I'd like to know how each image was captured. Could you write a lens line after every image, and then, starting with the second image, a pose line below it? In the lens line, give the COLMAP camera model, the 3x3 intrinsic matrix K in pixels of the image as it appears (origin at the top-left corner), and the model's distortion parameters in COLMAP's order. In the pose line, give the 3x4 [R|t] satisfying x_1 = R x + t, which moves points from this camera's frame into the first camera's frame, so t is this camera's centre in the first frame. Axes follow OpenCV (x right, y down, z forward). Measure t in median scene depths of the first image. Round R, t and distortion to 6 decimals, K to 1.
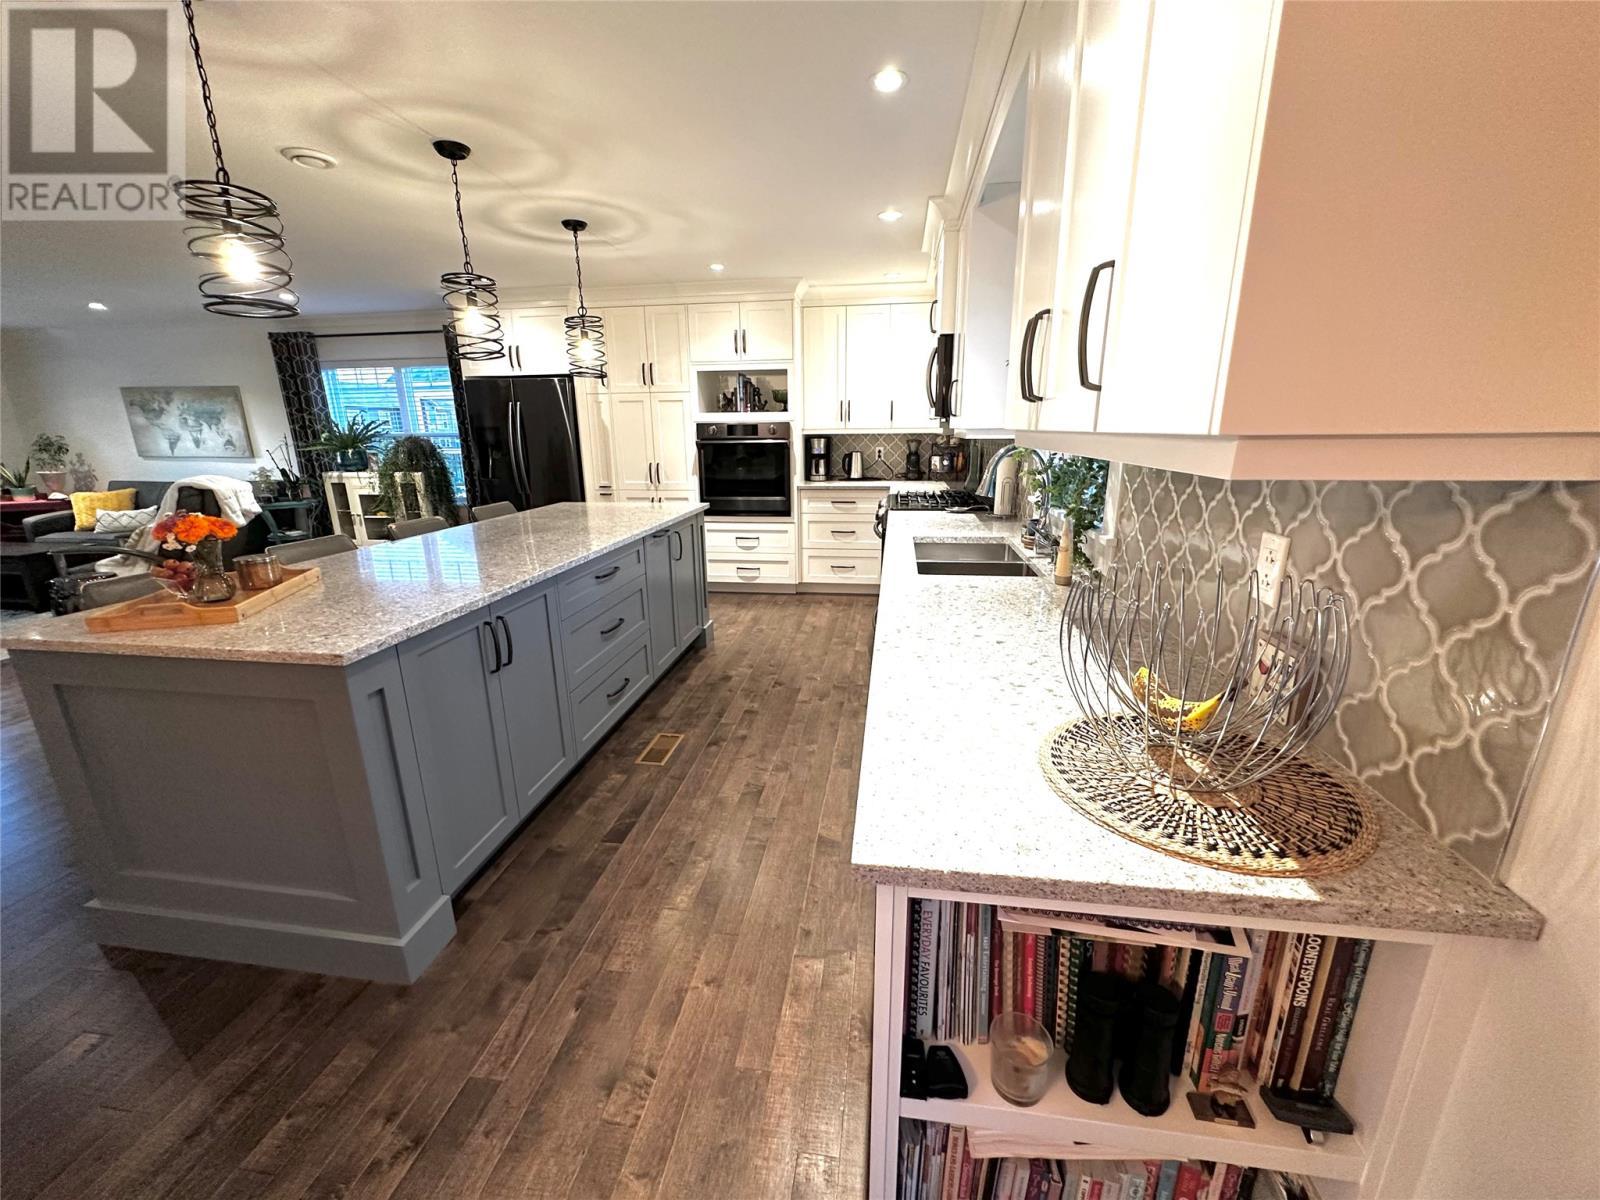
lens RADIAL K [[635.3, 0, 803.5], [0, 635.3, 590.2], [0, 0, 1]] dist [0.000063, 0.000198]
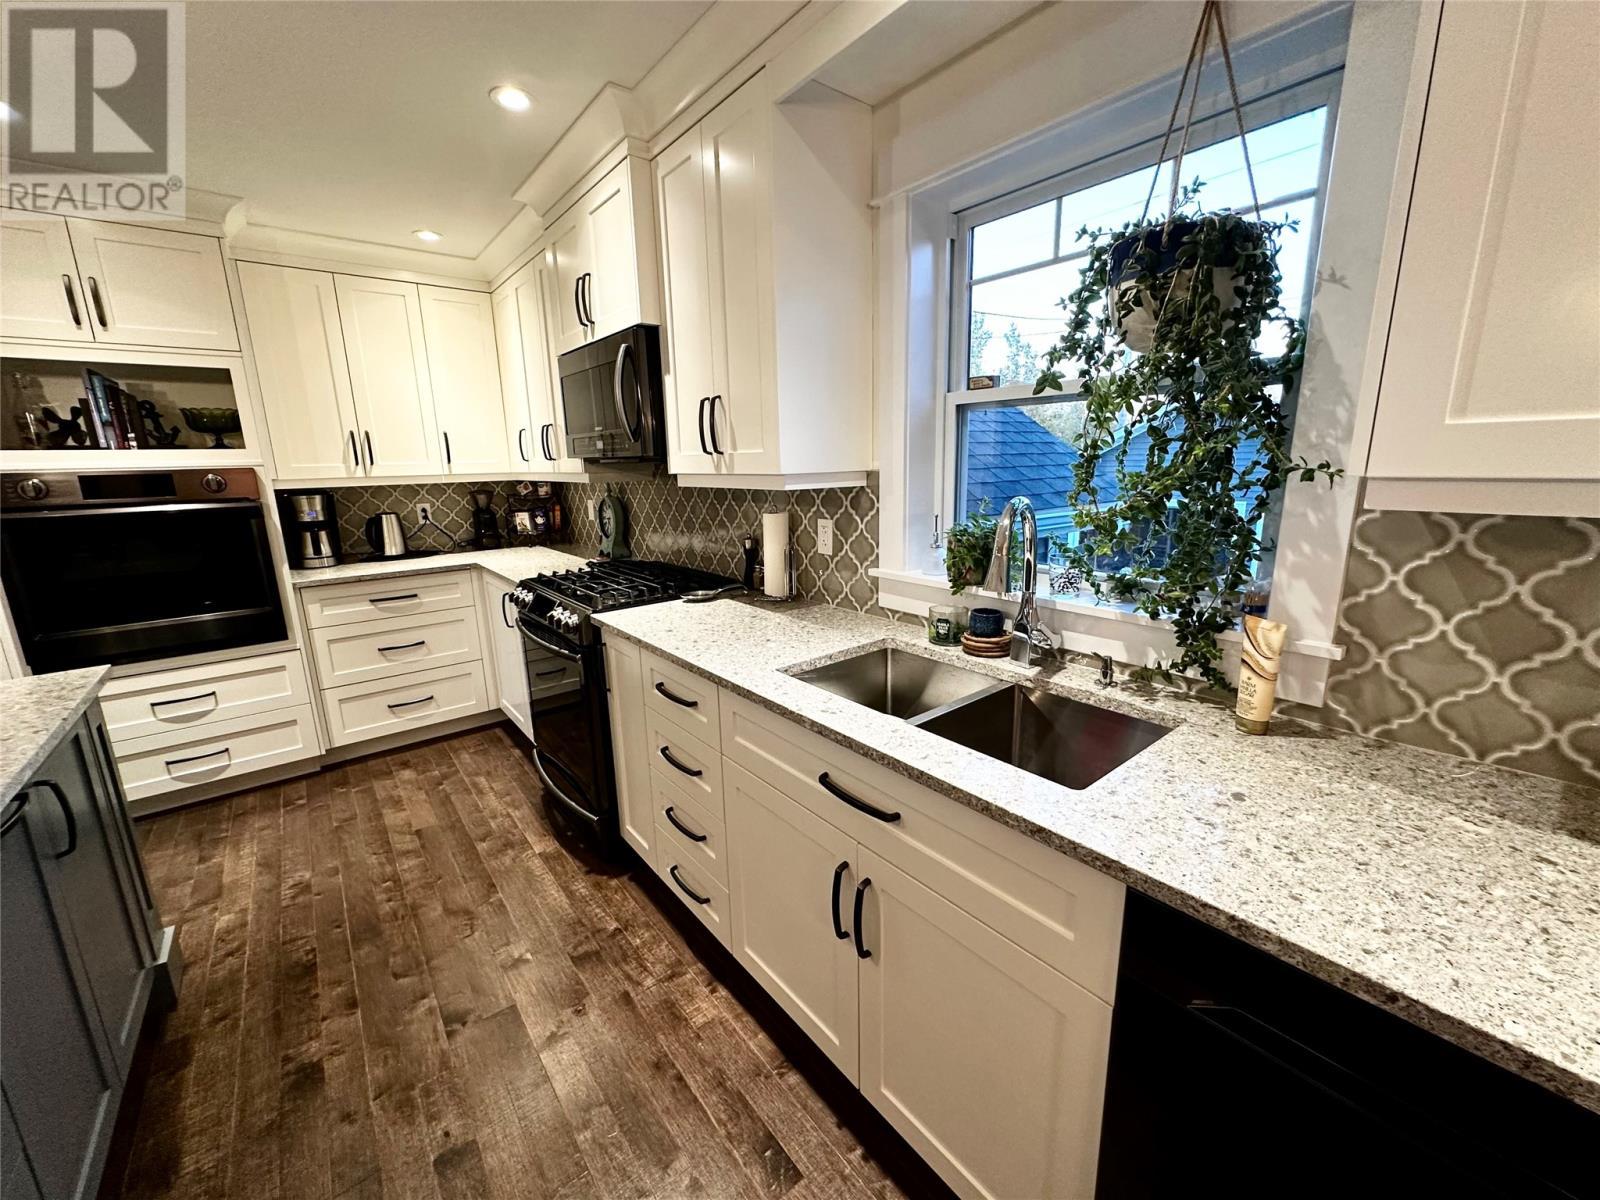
lens RADIAL K [[635.3, 0, 797.2], [0, 635.3, 597.4], [0, 0, 1]] dist [0.000063, 0.000198]
pose [[0.687153, -0.160210, 0.708628, -0.099547], [0.194504, 0.980345, 0.033031, -0.083701], [-0.699992, 0.115134, 0.704808, 0.304718]]
